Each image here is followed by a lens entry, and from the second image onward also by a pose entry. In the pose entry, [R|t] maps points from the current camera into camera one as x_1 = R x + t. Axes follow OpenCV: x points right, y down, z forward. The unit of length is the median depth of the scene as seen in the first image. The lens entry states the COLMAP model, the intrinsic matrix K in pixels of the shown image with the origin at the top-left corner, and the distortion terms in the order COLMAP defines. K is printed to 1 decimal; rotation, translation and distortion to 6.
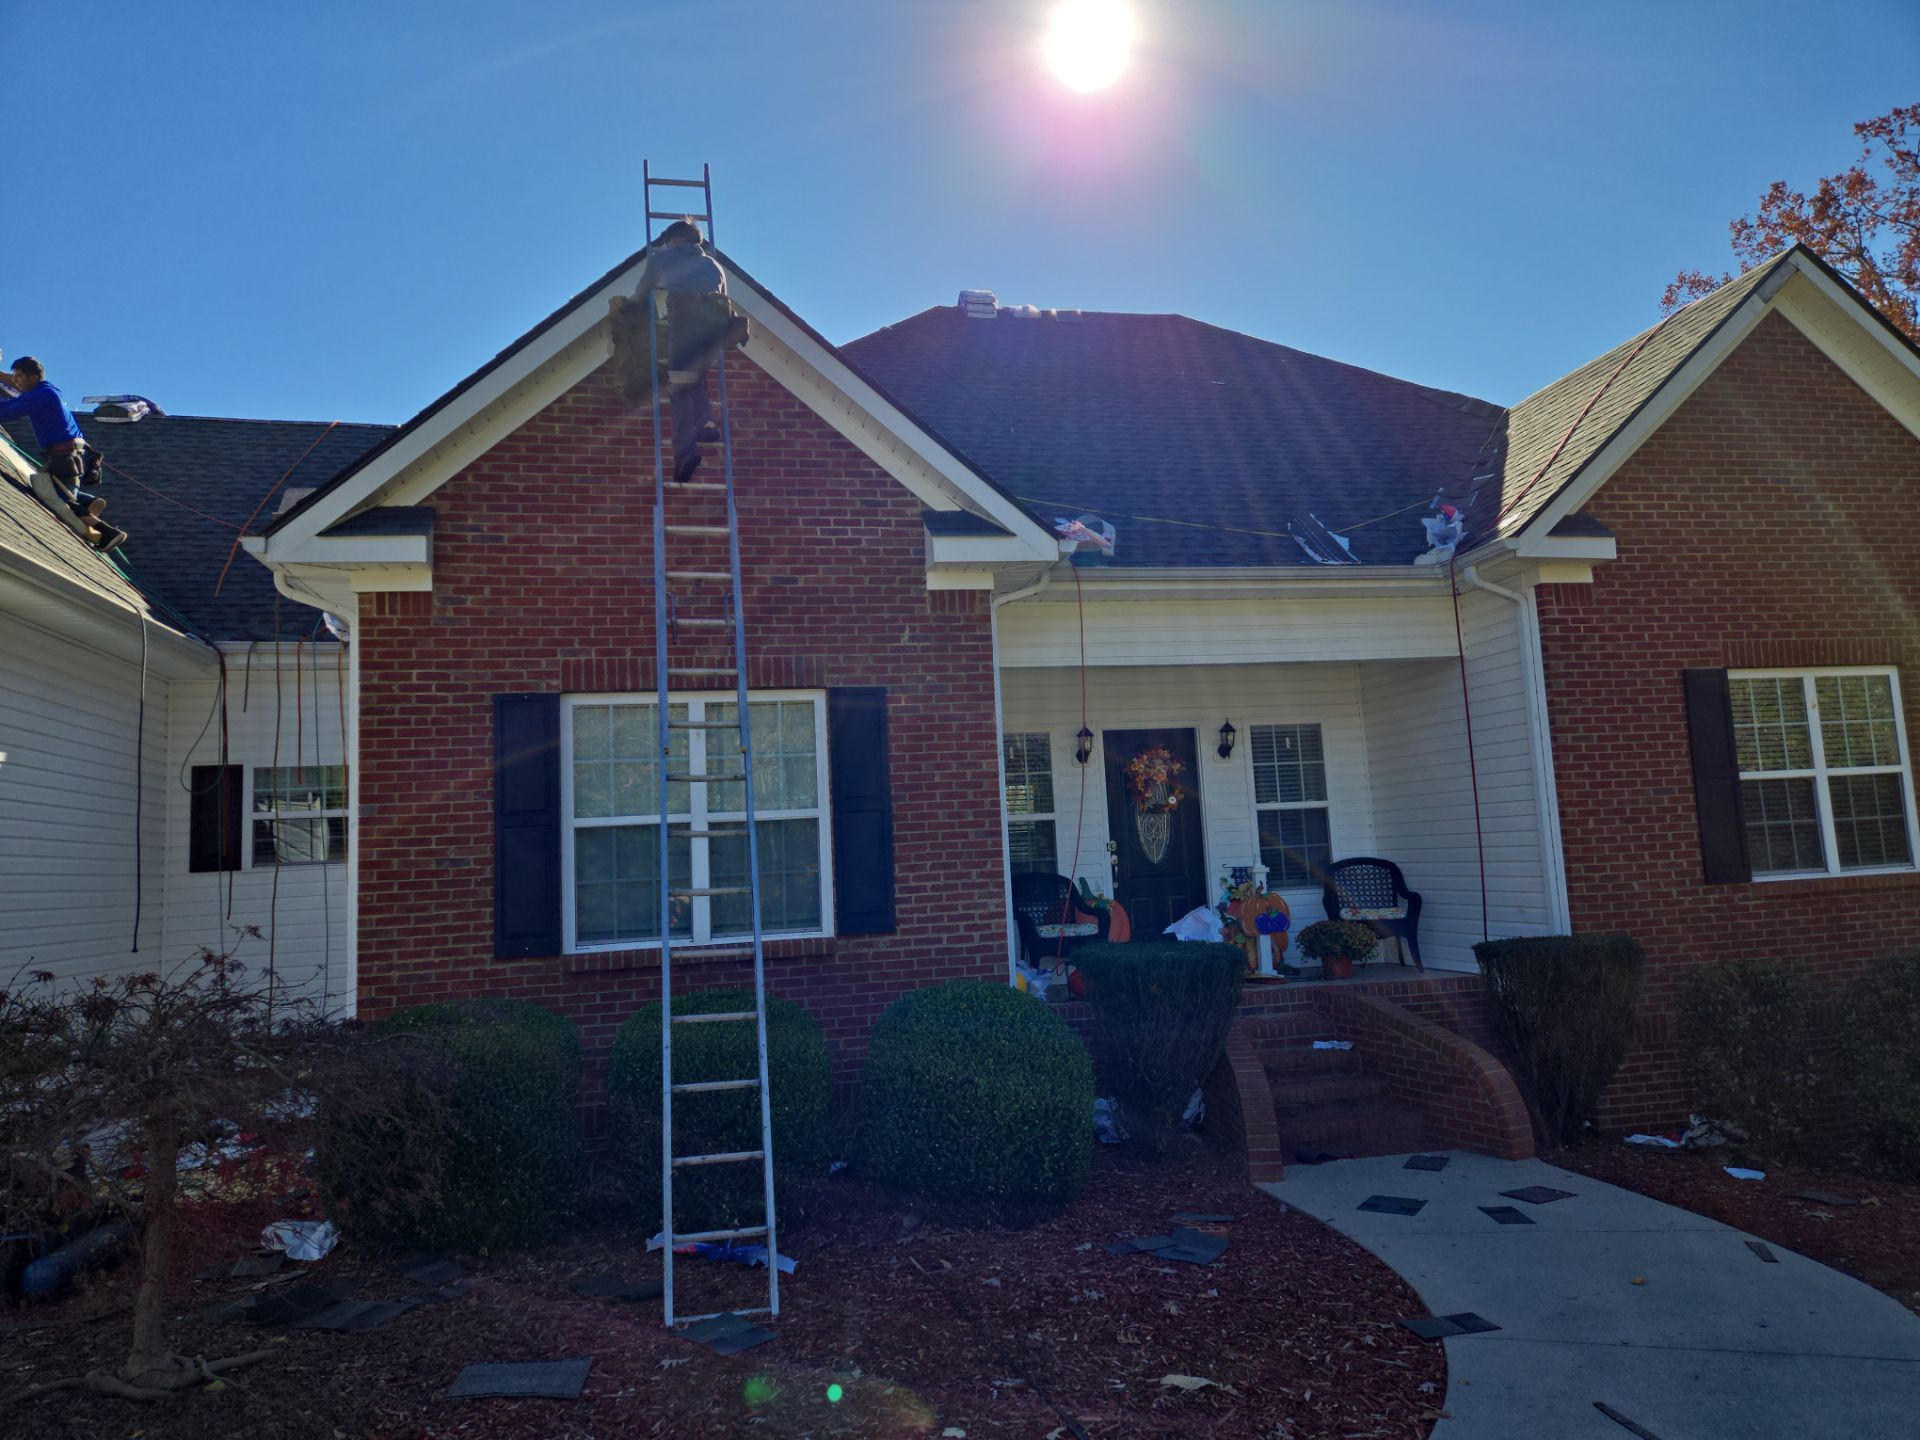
lens RADIAL K [[1280.7, 0, 959.5], [0, 1280.7, 726.1], [0, 0, 1]] dist [0.077846, -0.072074]
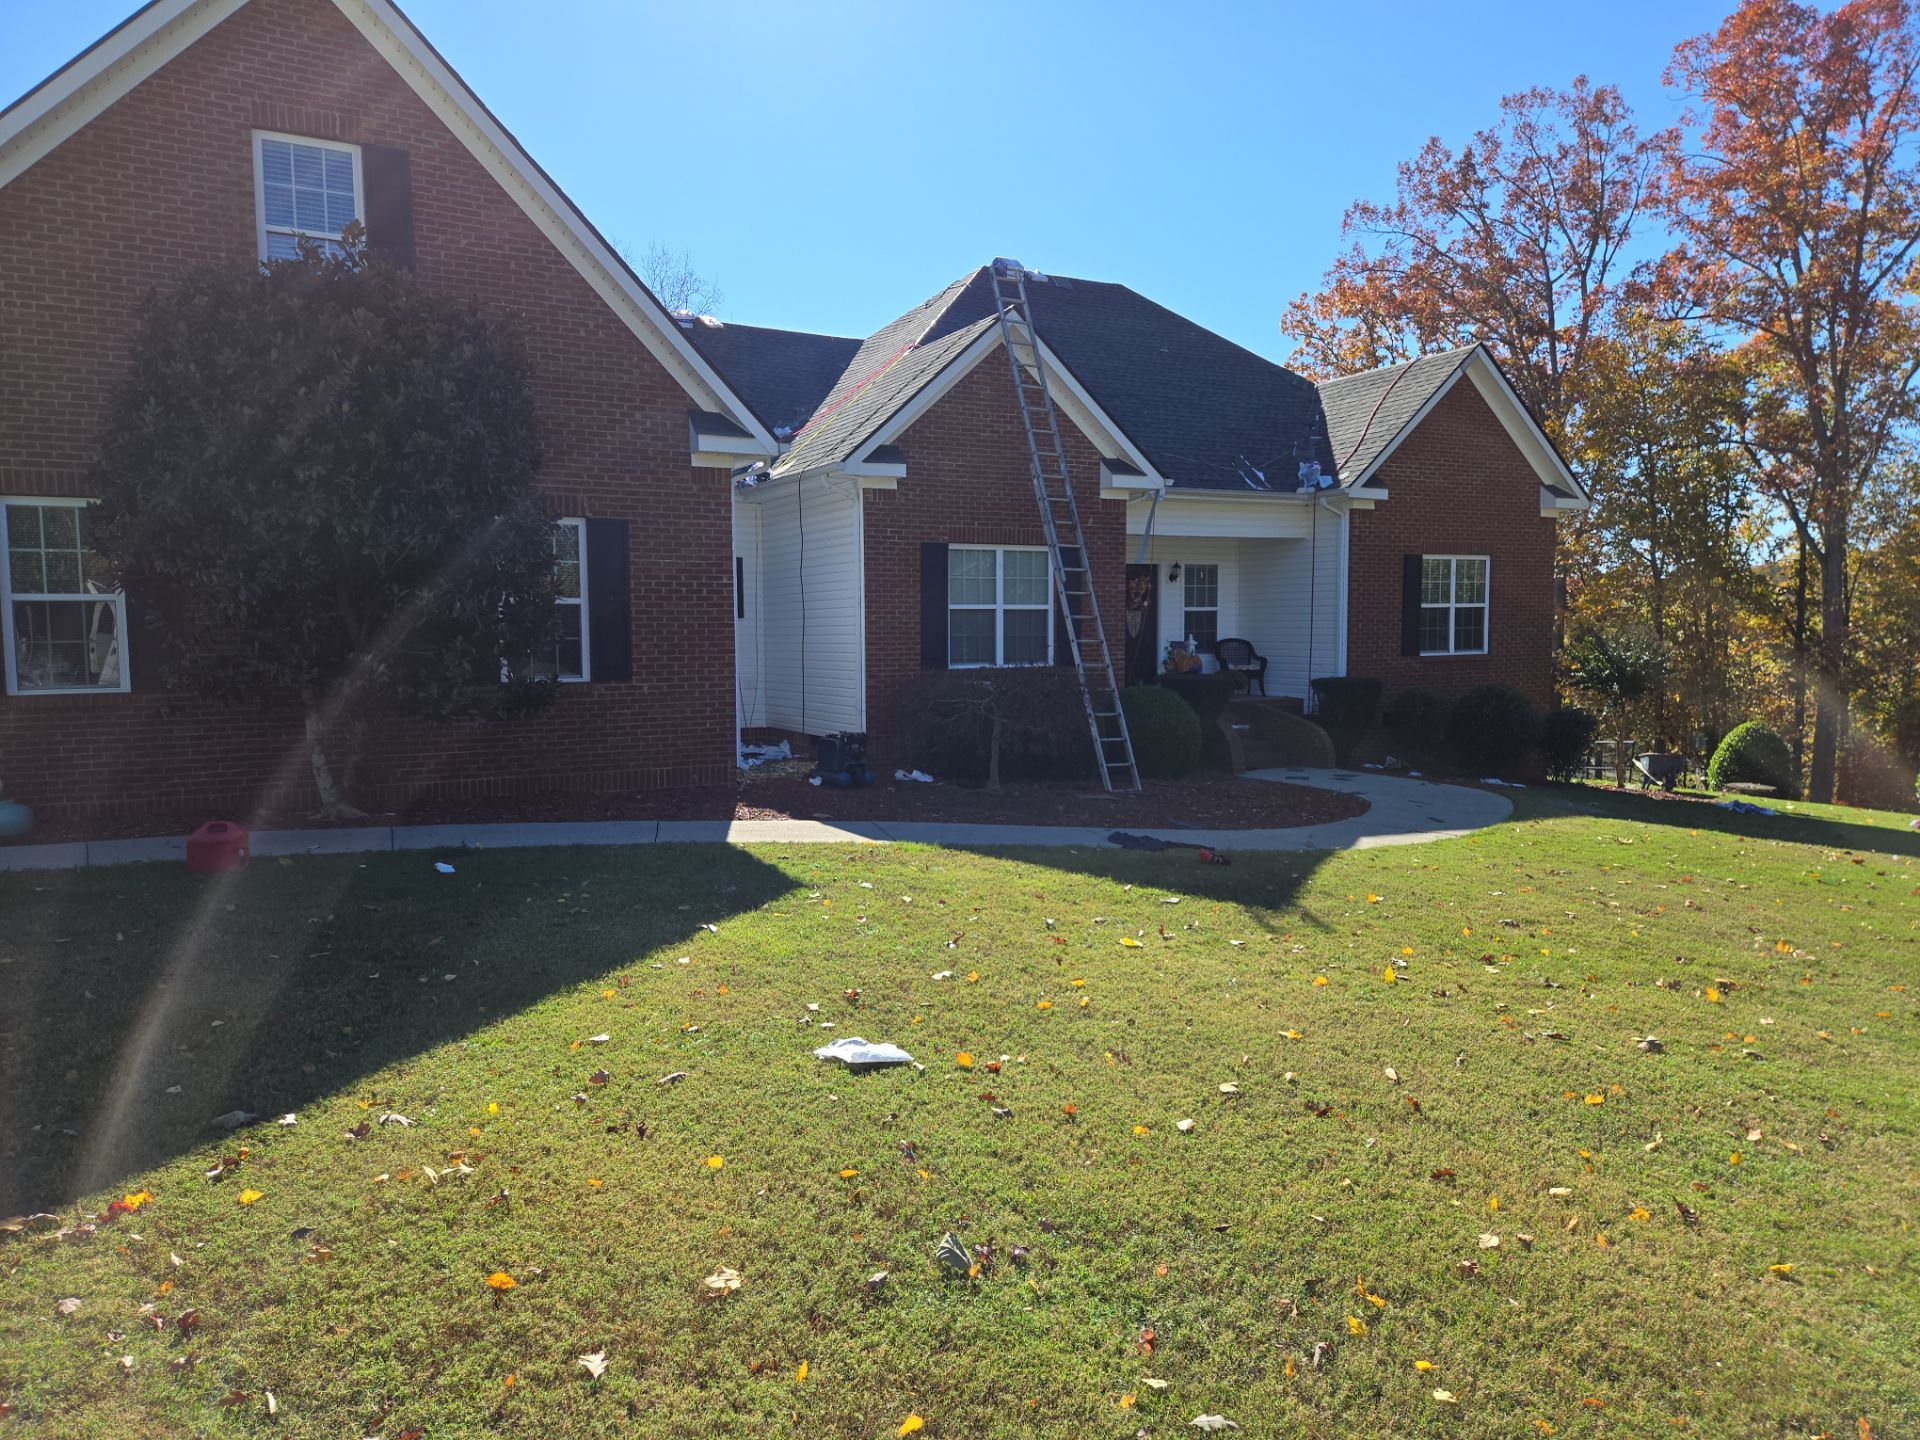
lens RADIAL K [[1280.7, 0, 959.5], [0, 1280.7, 726.1], [0, 0, 1]] dist [0.077846, -0.072074]
pose [[0.959811, 0.022190, 0.279767, -0.825400], [-0.071059, 0.983601, 0.165772, -0.075779], [-0.271501, -0.178990, 0.945648, -0.954820]]
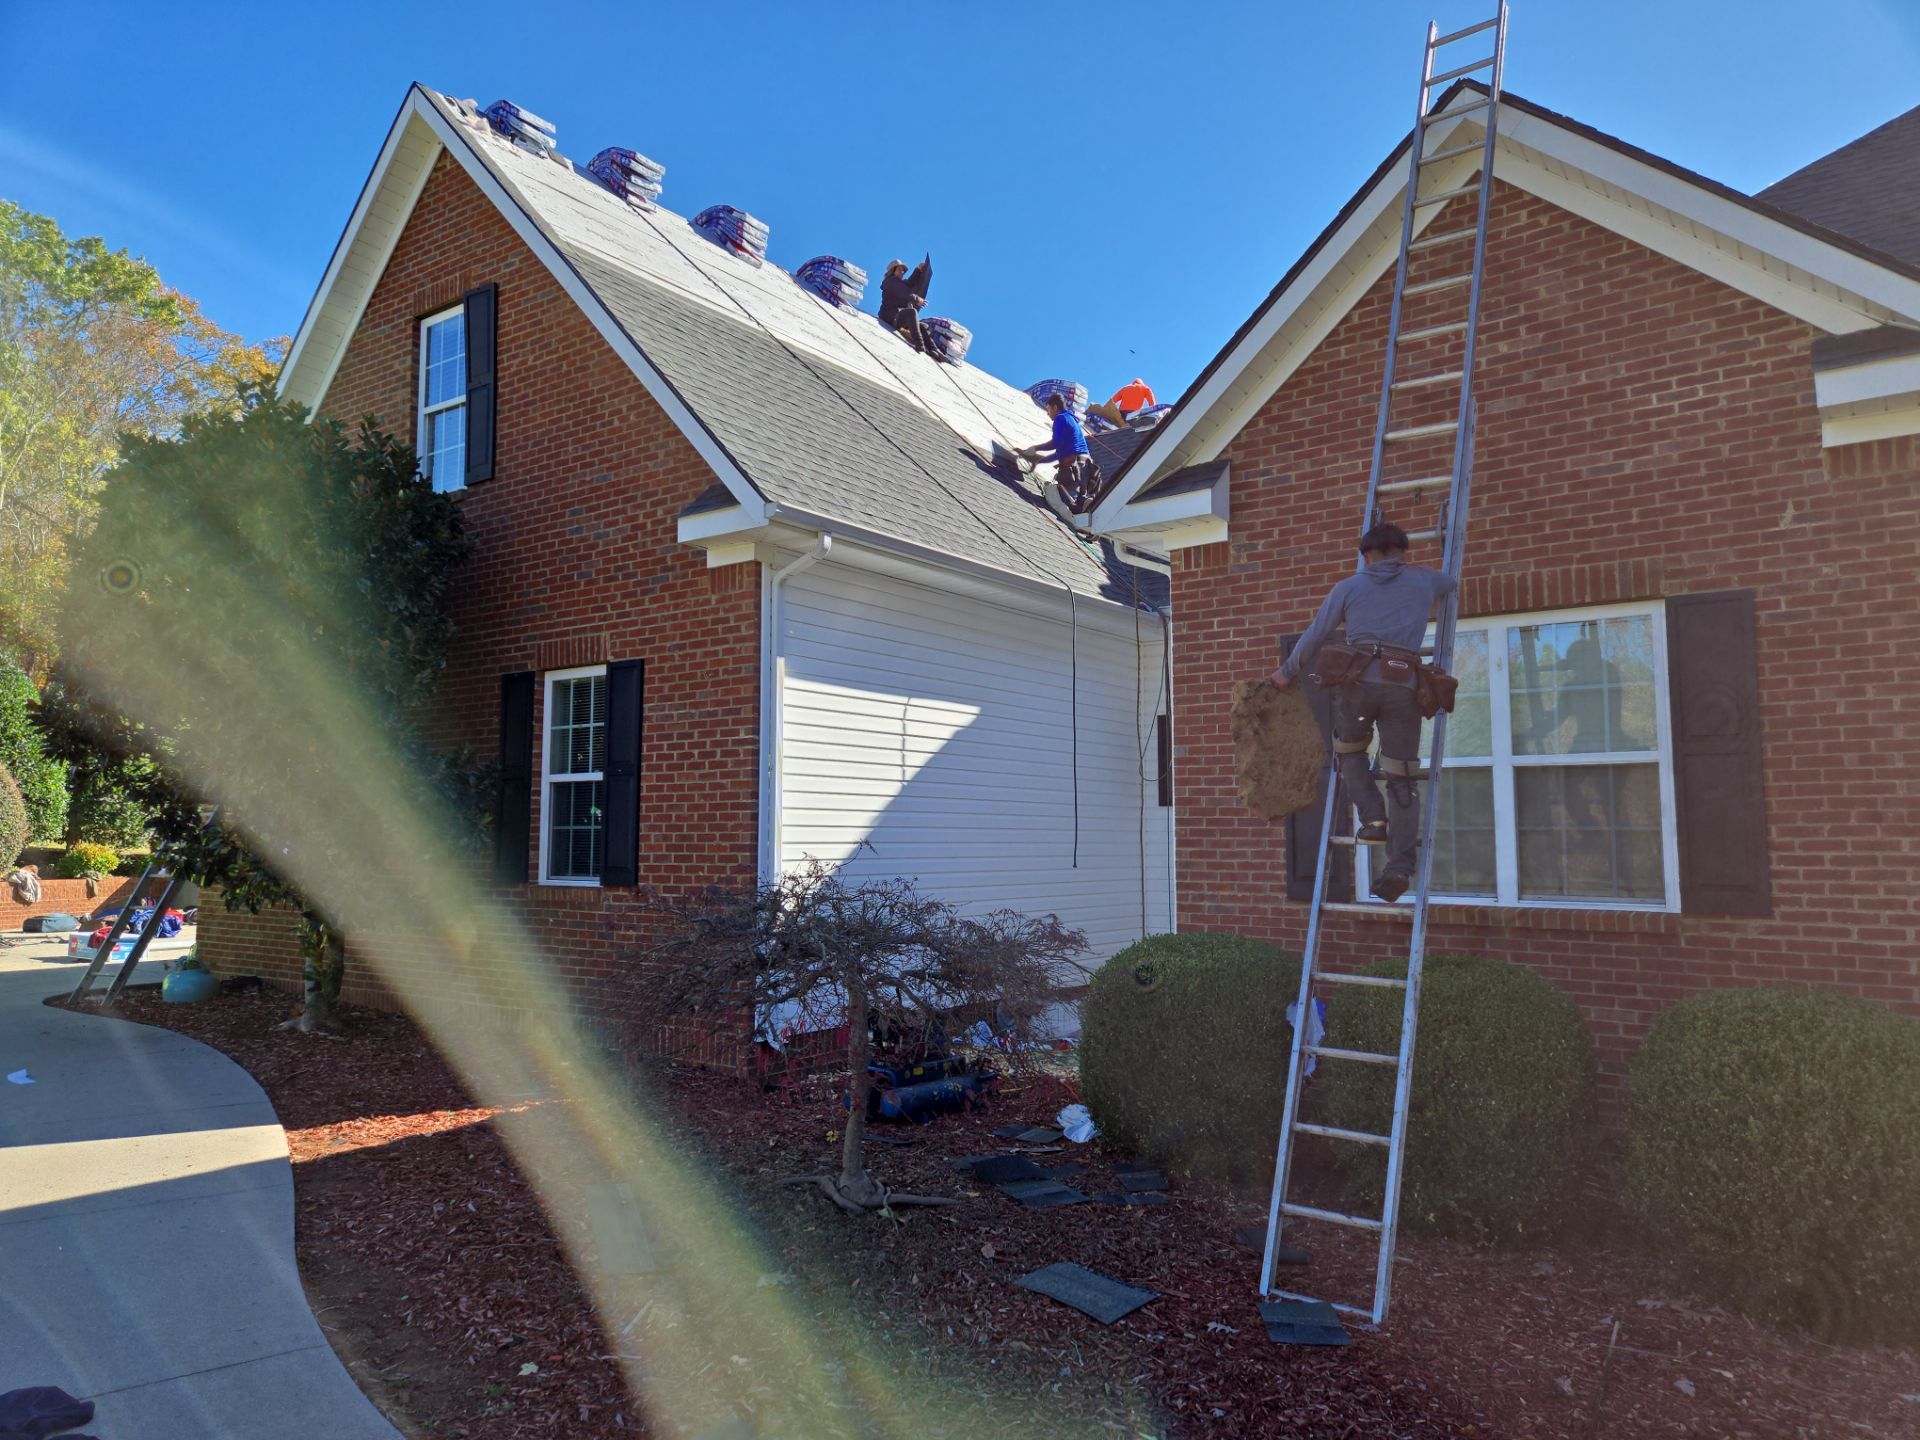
lens RADIAL K [[1280.7, 0, 959.5], [0, 1280.7, 726.1], [0, 0, 1]] dist [0.077846, -0.072074]
pose [[0.651870, -0.015731, -0.758168, 0.220204], [0.045919, 0.998769, 0.018759, 0.014266], [0.756940, -0.047043, 0.651789, 0.149838]]
